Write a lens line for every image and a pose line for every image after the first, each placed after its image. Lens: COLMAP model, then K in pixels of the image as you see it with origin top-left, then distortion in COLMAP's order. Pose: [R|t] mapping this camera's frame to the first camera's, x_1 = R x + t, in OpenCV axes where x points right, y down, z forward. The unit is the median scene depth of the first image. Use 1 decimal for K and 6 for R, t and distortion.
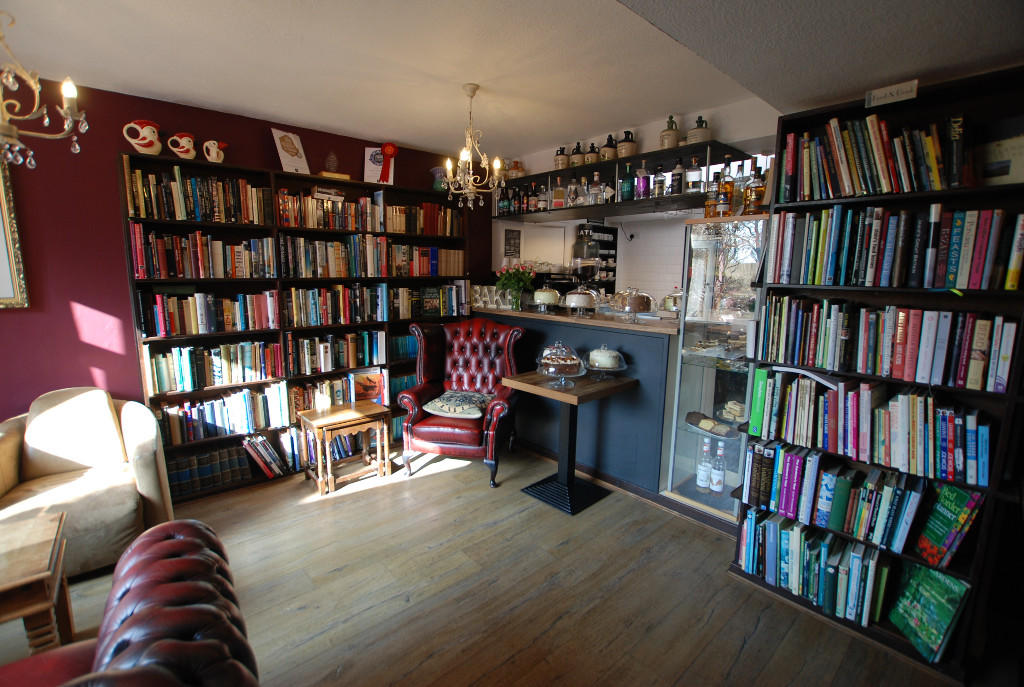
lens RADIAL K [[458.7, 0, 505.1], [0, 458.7, 342.2], [0, 0, 1]] dist [-0.031040, 0.003214]
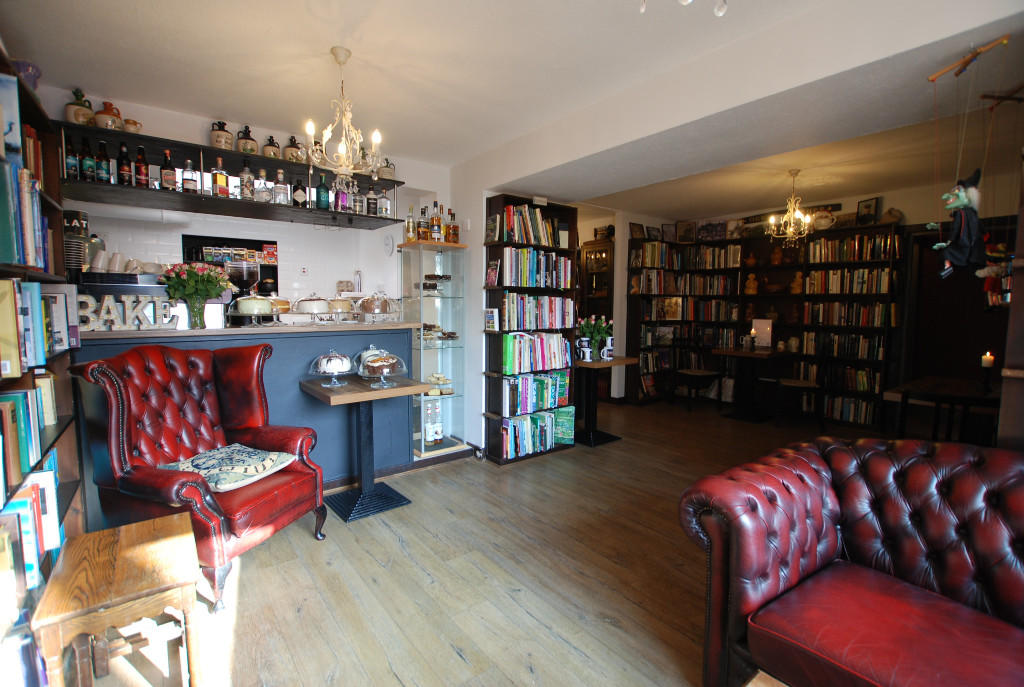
lens RADIAL K [[458.7, 0, 506.1], [0, 458.7, 344.7], [0, 0, 1]] dist [-0.031040, 0.003214]
pose [[0.057126, -0.094908, 0.993846, -0.786266], [0.151699, 0.984738, 0.085319, -0.038097], [-0.986775, 0.145891, 0.070652, 0.591528]]
